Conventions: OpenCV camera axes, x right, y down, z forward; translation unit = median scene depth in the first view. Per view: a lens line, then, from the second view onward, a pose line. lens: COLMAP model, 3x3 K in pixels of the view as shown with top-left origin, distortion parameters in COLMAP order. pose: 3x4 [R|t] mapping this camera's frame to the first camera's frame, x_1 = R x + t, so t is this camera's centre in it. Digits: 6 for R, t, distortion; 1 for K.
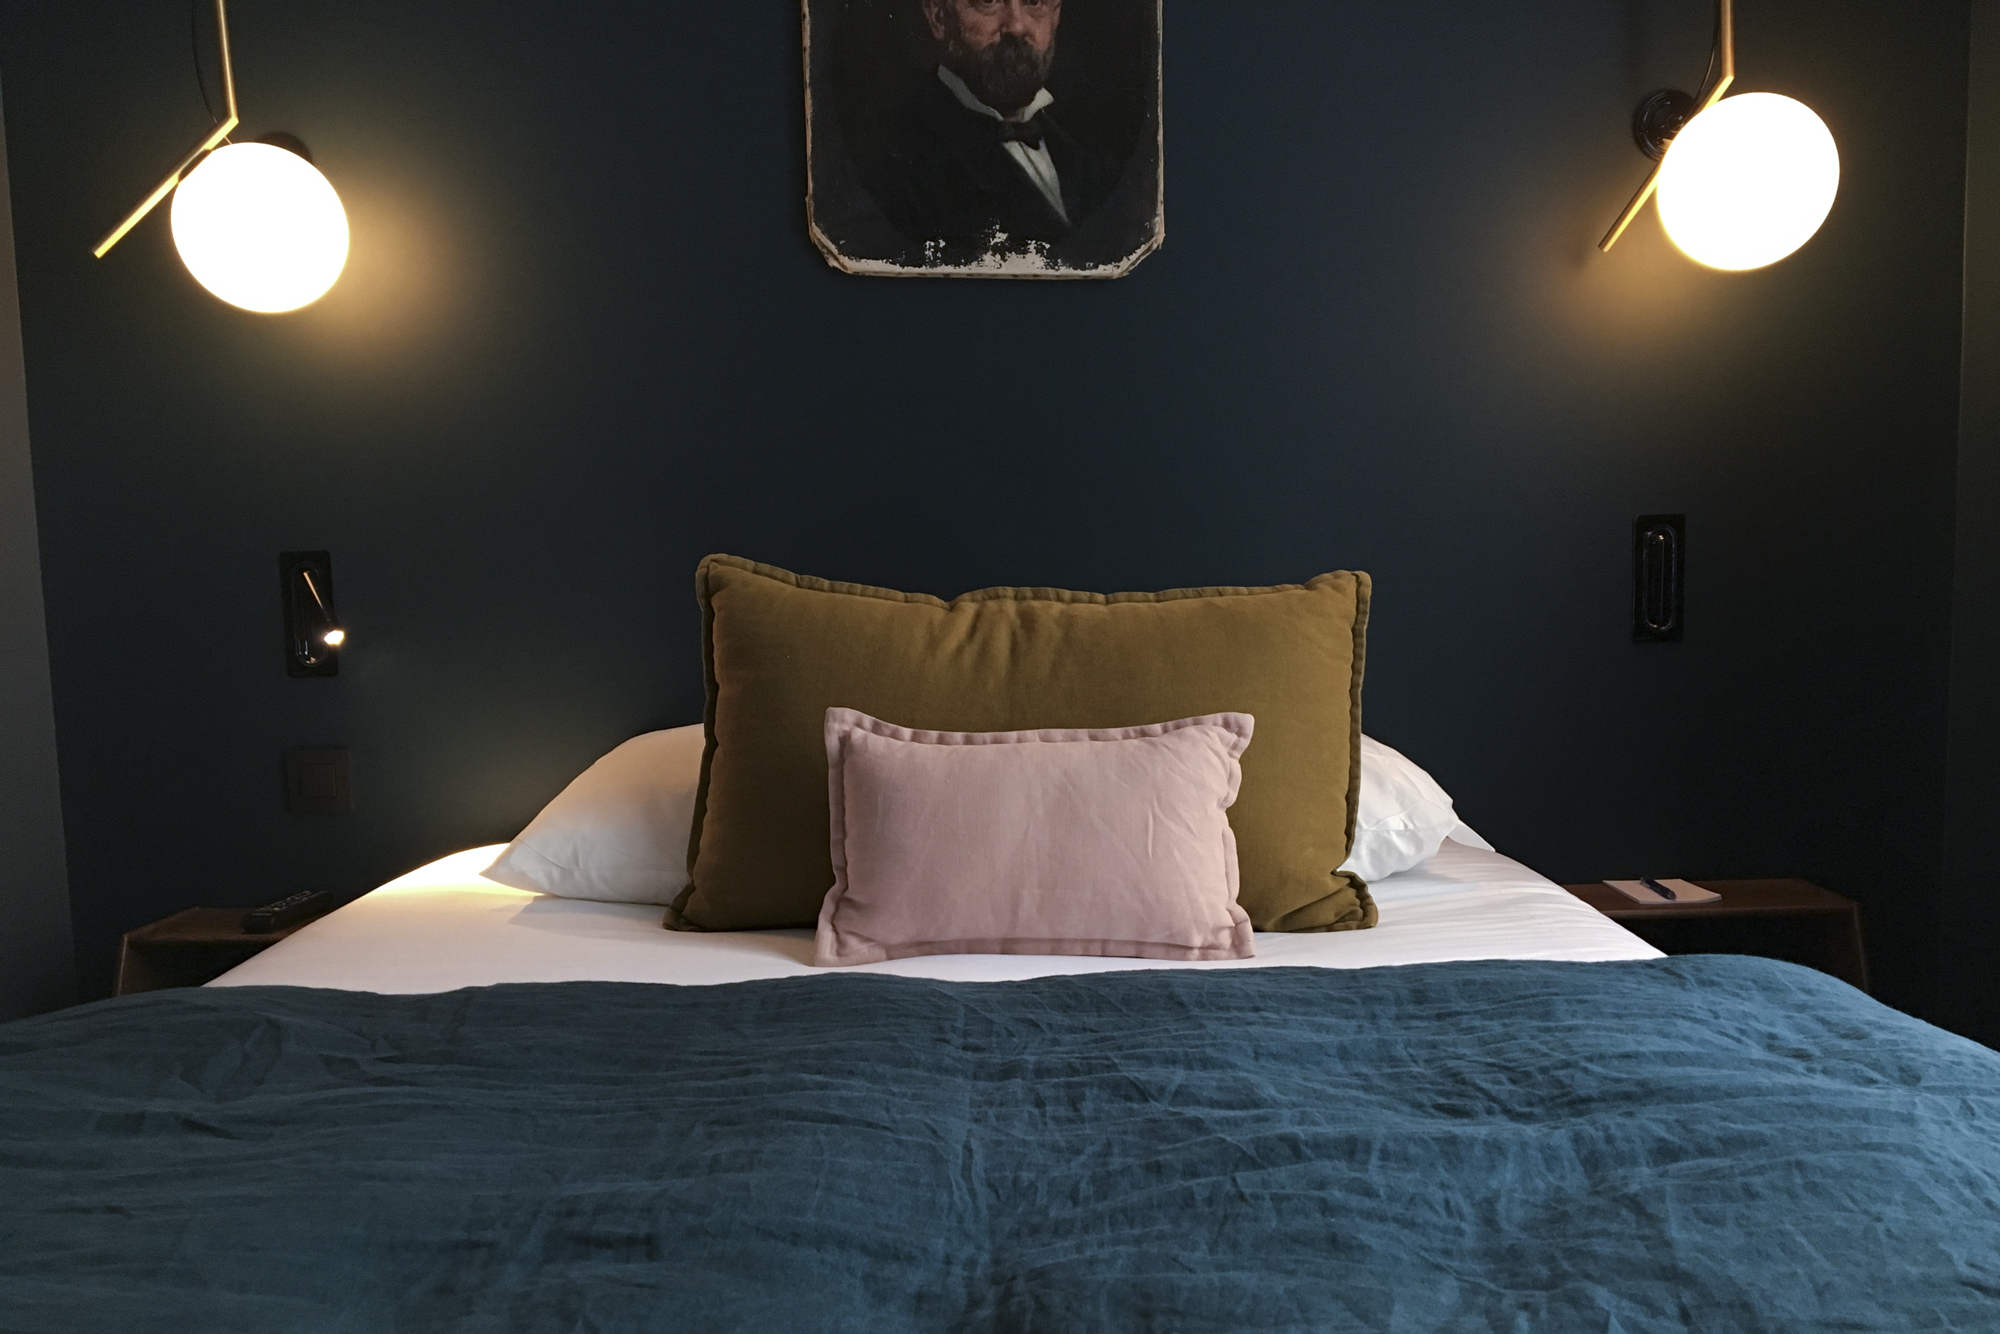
lens RADIAL K [[1698.1, 0, 1000.0], [0, 1698.1, 667.0], [0, 0, 1]] dist [0.090943, -0.123936]
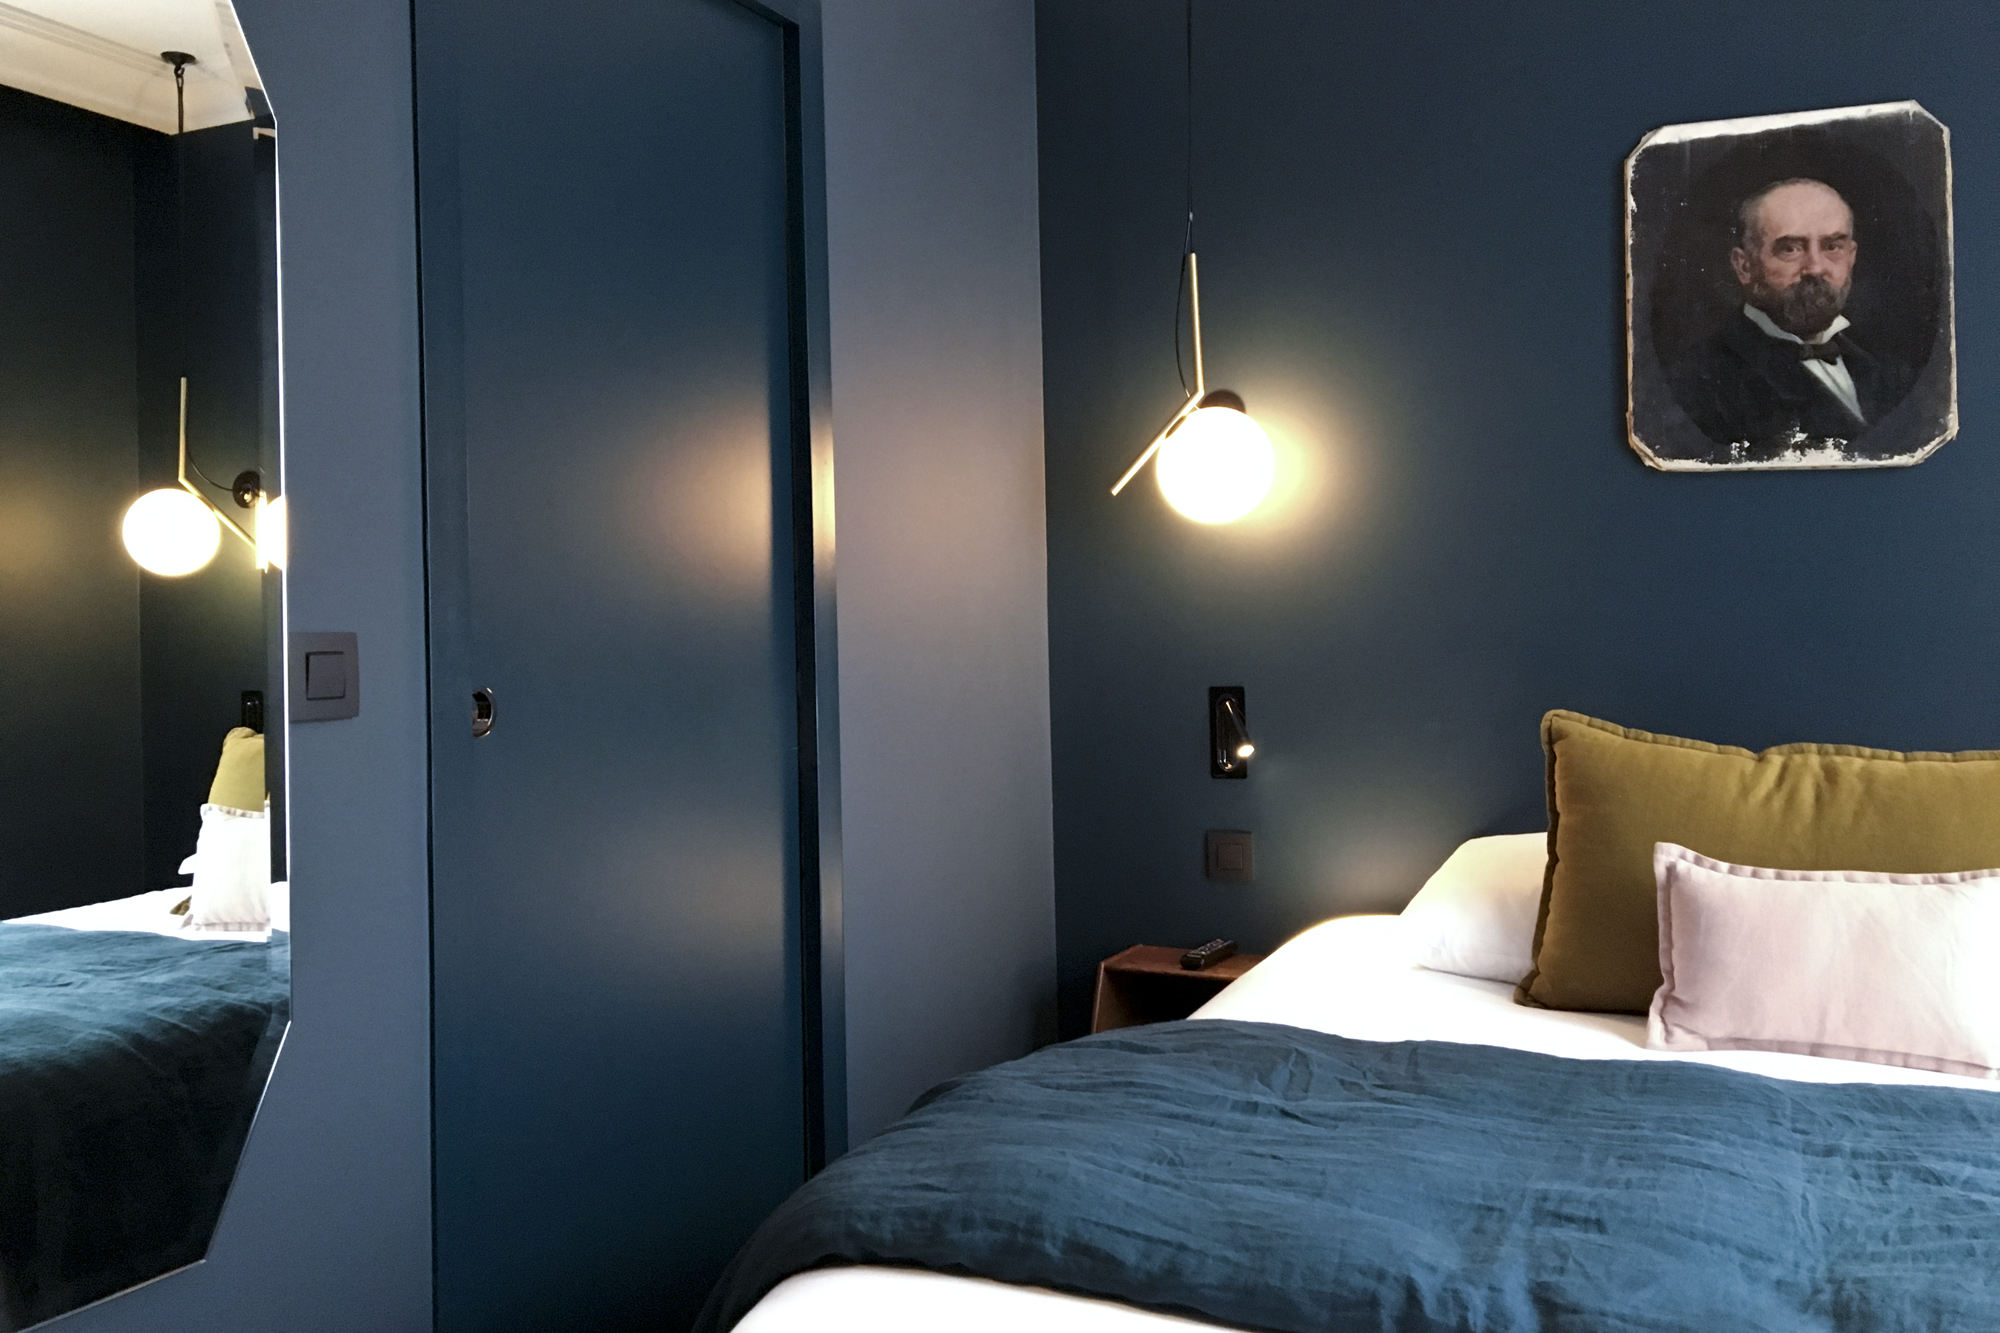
lens RADIAL K [[1709.4, 0, 1003.0], [0, 1709.4, 572.5], [0, 0, 1]] dist [0.038909, -0.051310]
pose [[0.913340, -0.003375, -0.407184, -0.023718], [-0.025469, 0.997534, -0.065398, -0.079878], [0.406401, 0.070101, 0.911002, -0.374800]]
